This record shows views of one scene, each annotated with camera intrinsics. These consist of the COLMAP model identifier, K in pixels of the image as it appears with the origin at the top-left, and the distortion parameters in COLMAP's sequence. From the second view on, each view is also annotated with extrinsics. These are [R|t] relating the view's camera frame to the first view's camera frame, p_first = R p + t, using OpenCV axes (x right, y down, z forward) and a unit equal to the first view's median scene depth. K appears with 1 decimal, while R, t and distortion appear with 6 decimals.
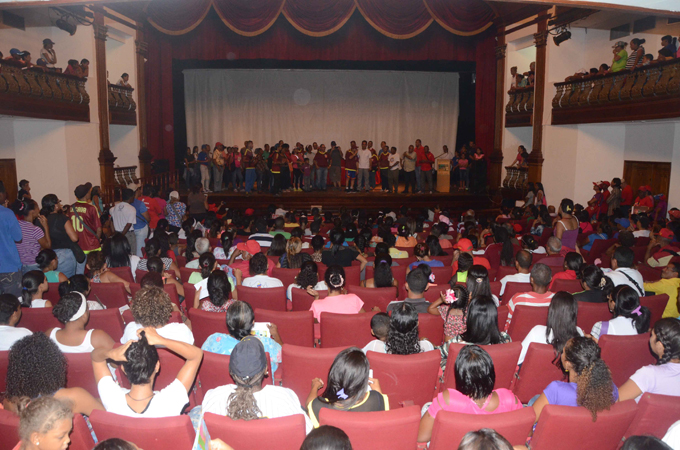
lens RADIAL K [[533.8, 0, 337.9], [0, 533.8, 223.8], [0, 0, 1]] dist [-0.084792, 0.008538]
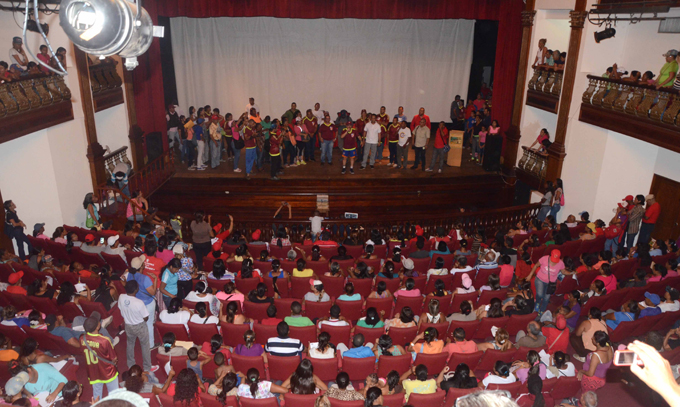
lens RADIAL K [[539.2, 0, 340.0], [0, 539.2, 226.2], [0, 0, 1]] dist [-0.069180, 0.008179]
pose [[0.999642, 0.005155, 0.026260, -0.033791], [-0.011073, 0.973002, 0.230531, -0.195344], [-0.024363, -0.230739, 0.972711, 0.051869]]
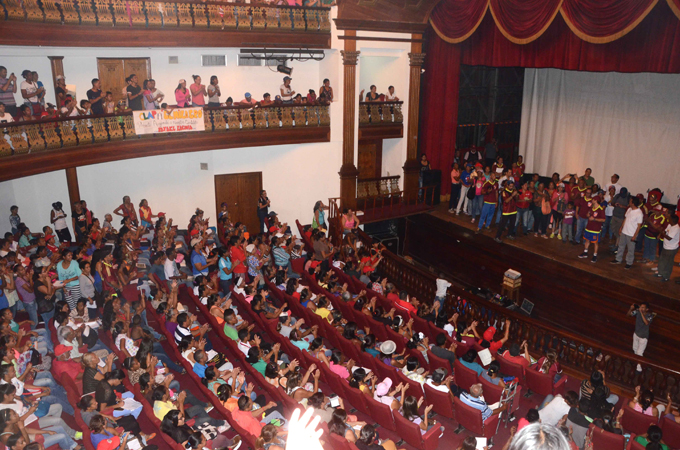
lens RADIAL K [[533.8, 0, 337.9], [0, 533.8, 223.8], [0, 0, 1]] dist [-0.084792, 0.008538]
pose [[0.521140, 0.257768, -0.813615, 0.444340], [-0.129976, 0.966151, 0.222842, -0.240595], [0.843516, -0.010382, 0.537004, 0.331745]]
